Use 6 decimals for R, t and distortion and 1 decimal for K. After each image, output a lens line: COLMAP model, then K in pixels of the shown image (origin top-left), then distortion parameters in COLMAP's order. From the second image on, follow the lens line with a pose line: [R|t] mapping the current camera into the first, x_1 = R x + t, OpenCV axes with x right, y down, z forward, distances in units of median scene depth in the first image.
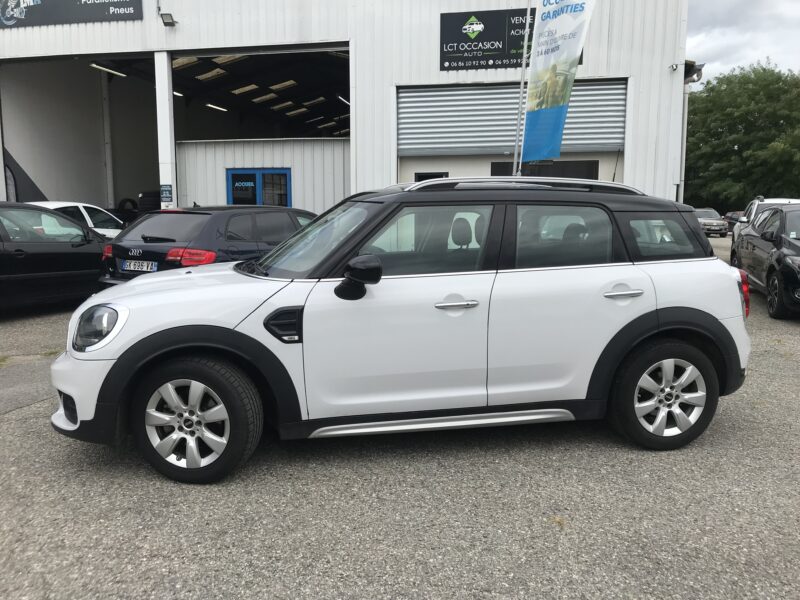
lens RADIAL K [[649.9, 0, 396.9], [0, 649.9, 296.2], [0, 0, 1]] dist [0.018871, -0.003129]
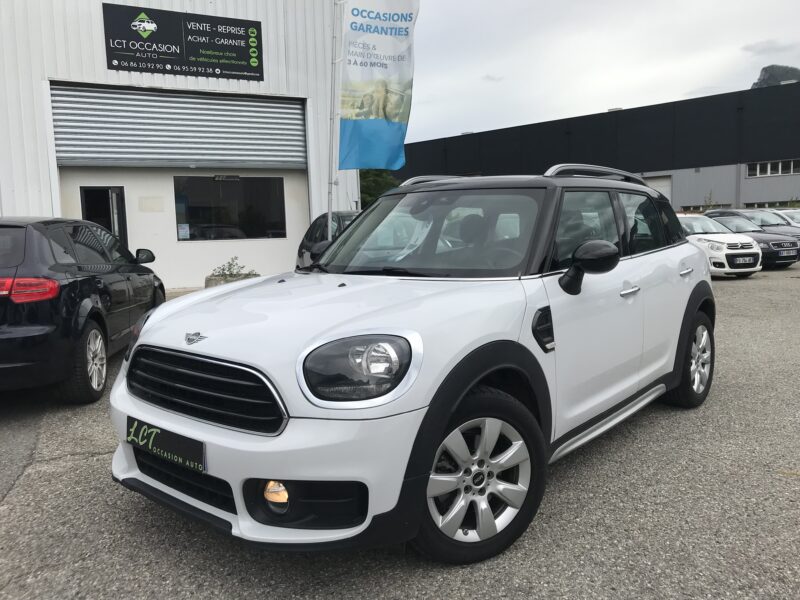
lens RADIAL K [[651.9, 0, 397.9], [0, 651.9, 296.4], [0, 0, 1]] dist [0.009318, 0.012236]
pose [[0.785297, -0.087840, 0.612856, -0.191999], [0.111875, 0.993722, -0.000925, -0.004339], [-0.608927, 0.069289, 0.790194, 0.107217]]
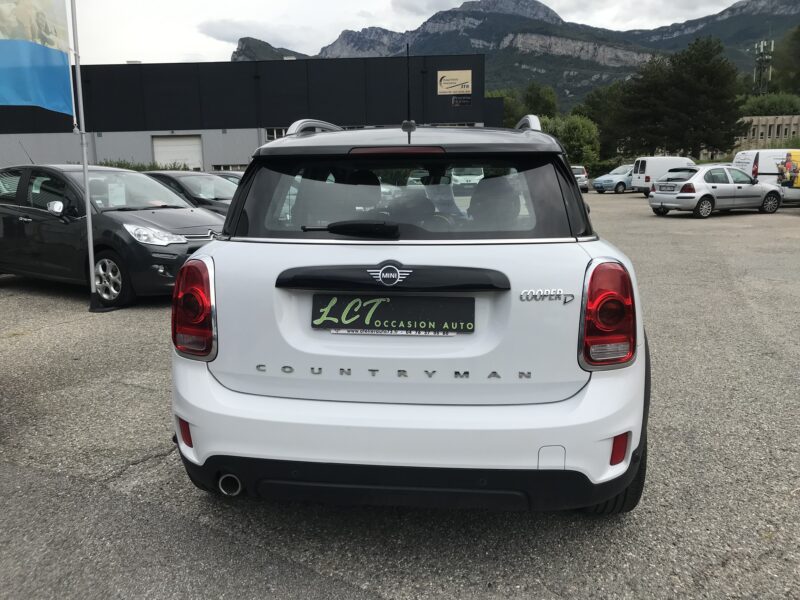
lens RADIAL K [[649.9, 0, 396.9], [0, 649.9, 296.2], [0, 0, 1]] dist [0.018871, -0.003129]
pose [[0.188624, -0.184657, 0.964533, -0.322374], [0.147546, 0.976343, 0.158064, -0.032199], [-0.970902, 0.112498, 0.211407, 0.261047]]
